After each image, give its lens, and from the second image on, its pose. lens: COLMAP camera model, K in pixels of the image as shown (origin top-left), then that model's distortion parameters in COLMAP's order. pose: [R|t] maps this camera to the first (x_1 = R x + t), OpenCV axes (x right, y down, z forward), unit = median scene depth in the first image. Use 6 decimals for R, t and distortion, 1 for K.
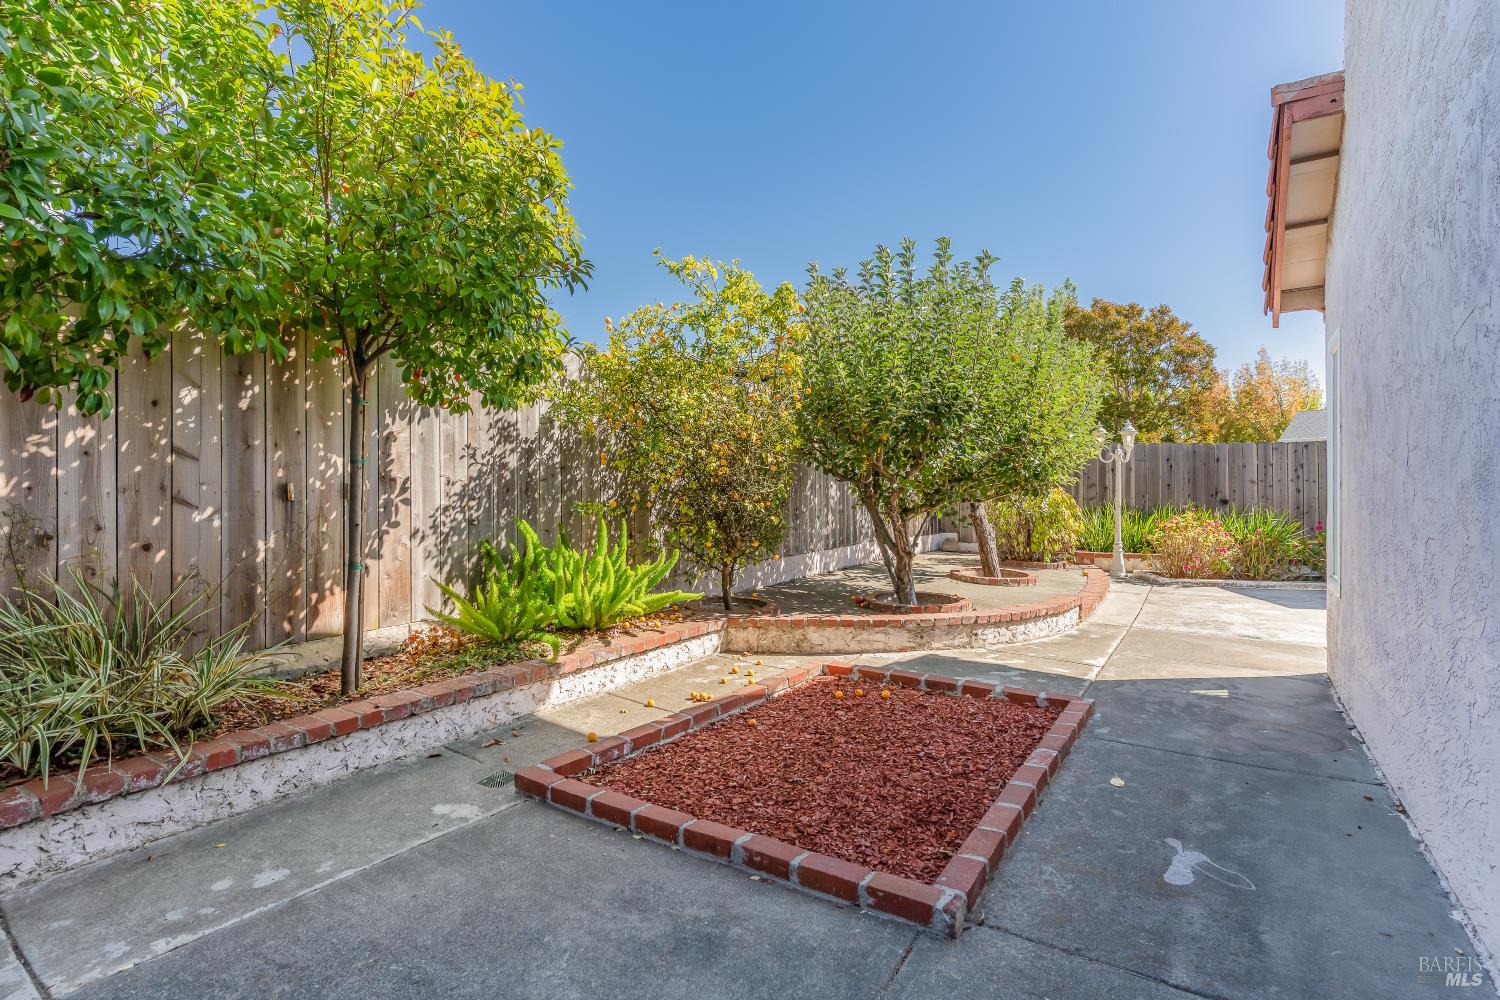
lens RADIAL K [[710.9, 0, 743.7], [0, 710.9, 497.4], [0, 0, 1]] dist [0.001267, -0.000123]
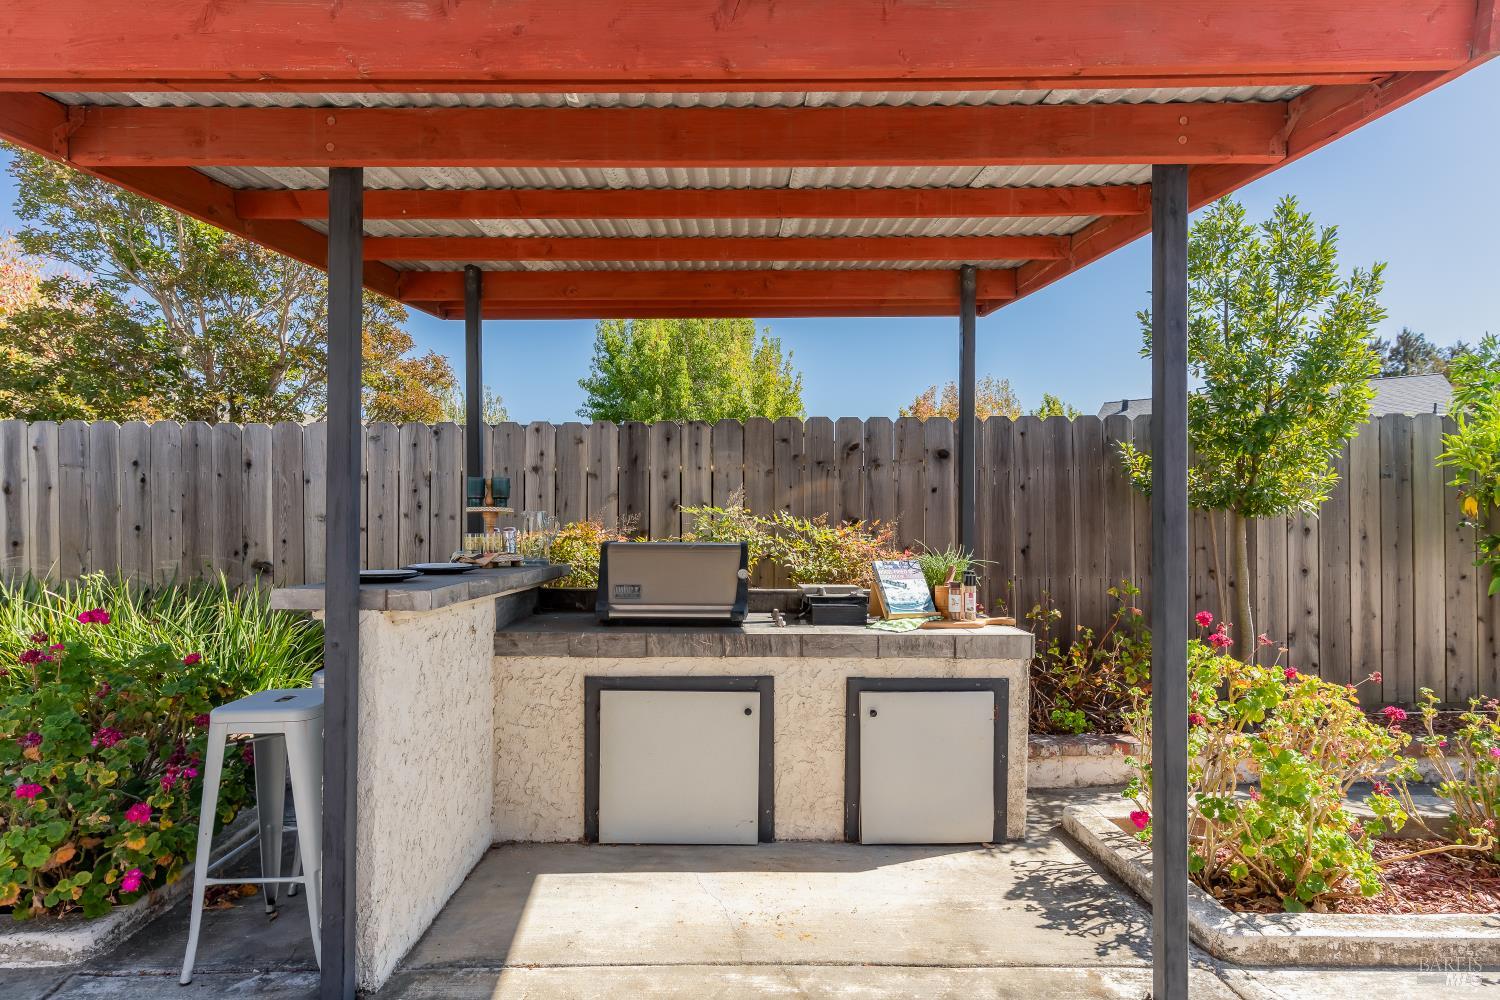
lens RADIAL K [[771.7, 0, 744.3], [0, 771.7, 539.9], [0, 0, 1]] dist [0.006146, 0.001391]
pose [[0.970345, -0.011650, 0.241442, 0.848068], [0.007920, 0.999834, 0.016411, -0.015476], [-0.241593, -0.014012, 0.970276, 0.516745]]
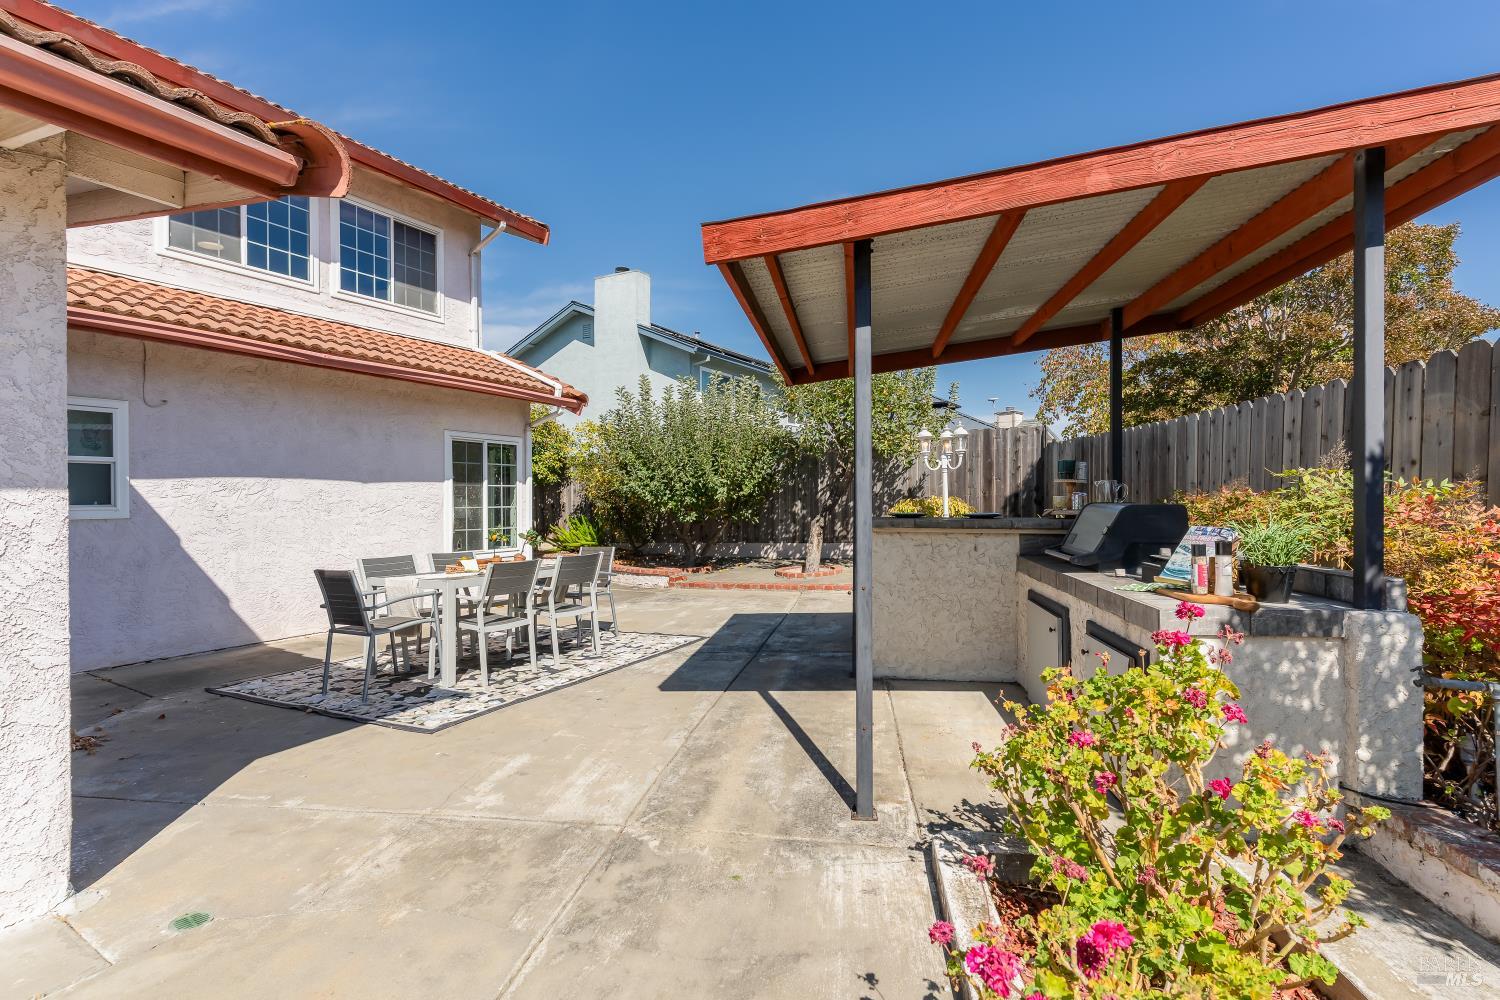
lens RADIAL K [[718.5, 0, 727.1], [0, 718.5, 500.7], [0, 0, 1]] dist [0.000553, -0.000219]
pose [[0.071240, 0.000133, -0.997459, 1.252457], [0.007273, 0.999973, 0.000652, -0.012925], [0.997433, -0.007301, 0.071237, 0.604938]]
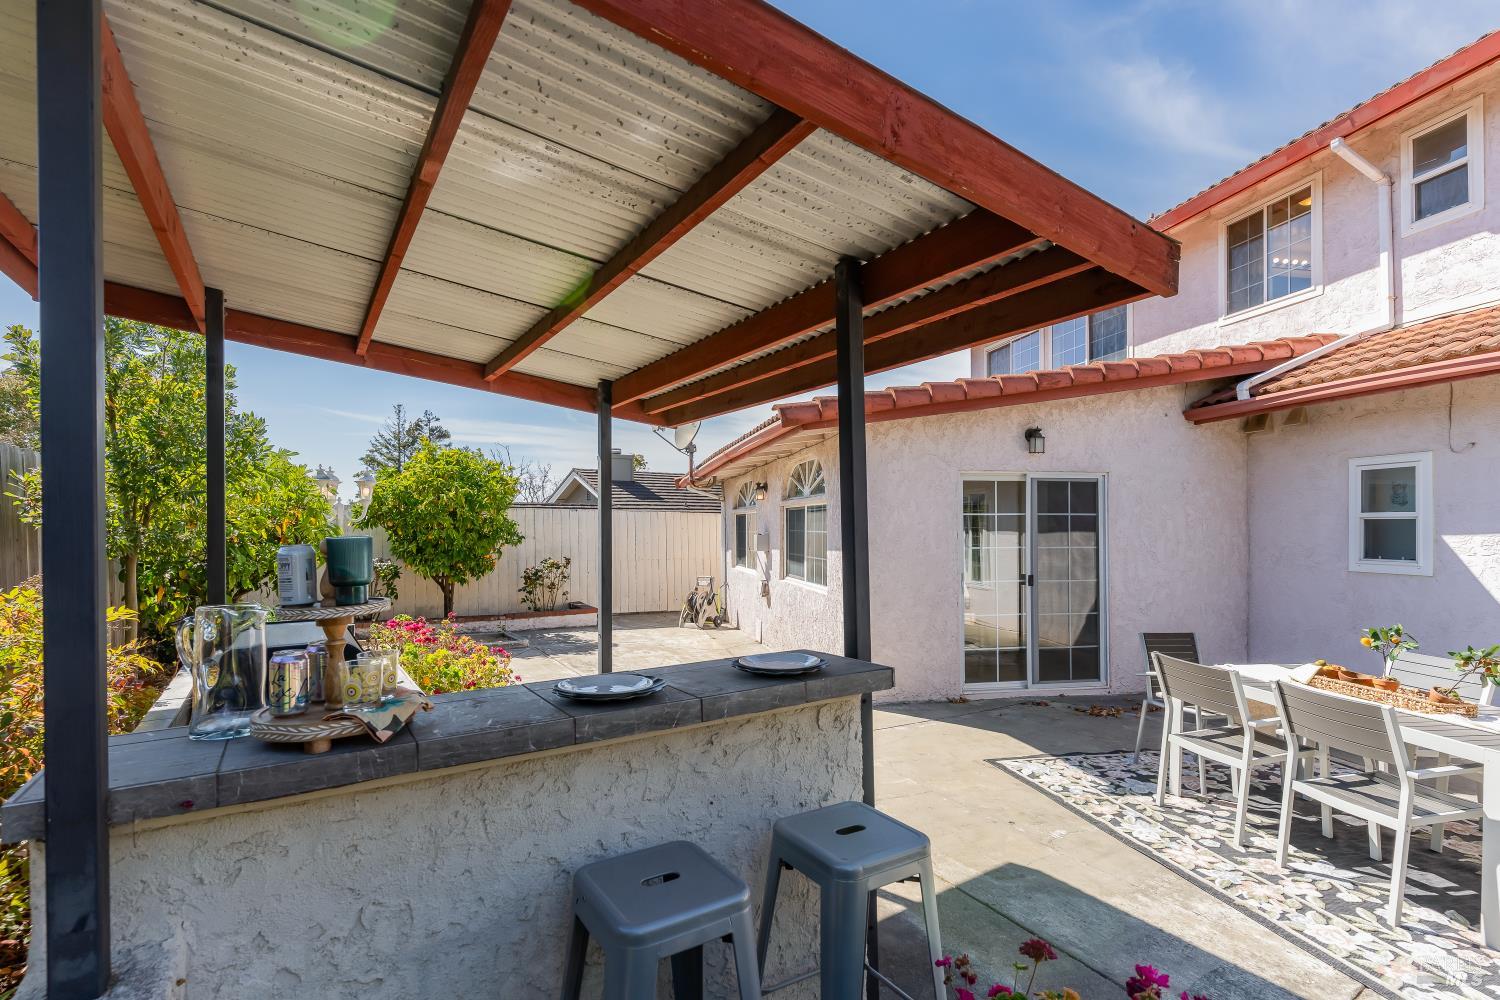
lens RADIAL K [[716.6, 0, 746.7], [0, 716.6, 516.2], [0, 0, 1]] dist [0.005131, 0.000438]
pose [[-0.716349, 0.005813, 0.697718, 0.676005], [-0.001662, 0.999948, -0.010038, -0.038693], [-0.697740, -0.008350, -0.716302, 0.893174]]
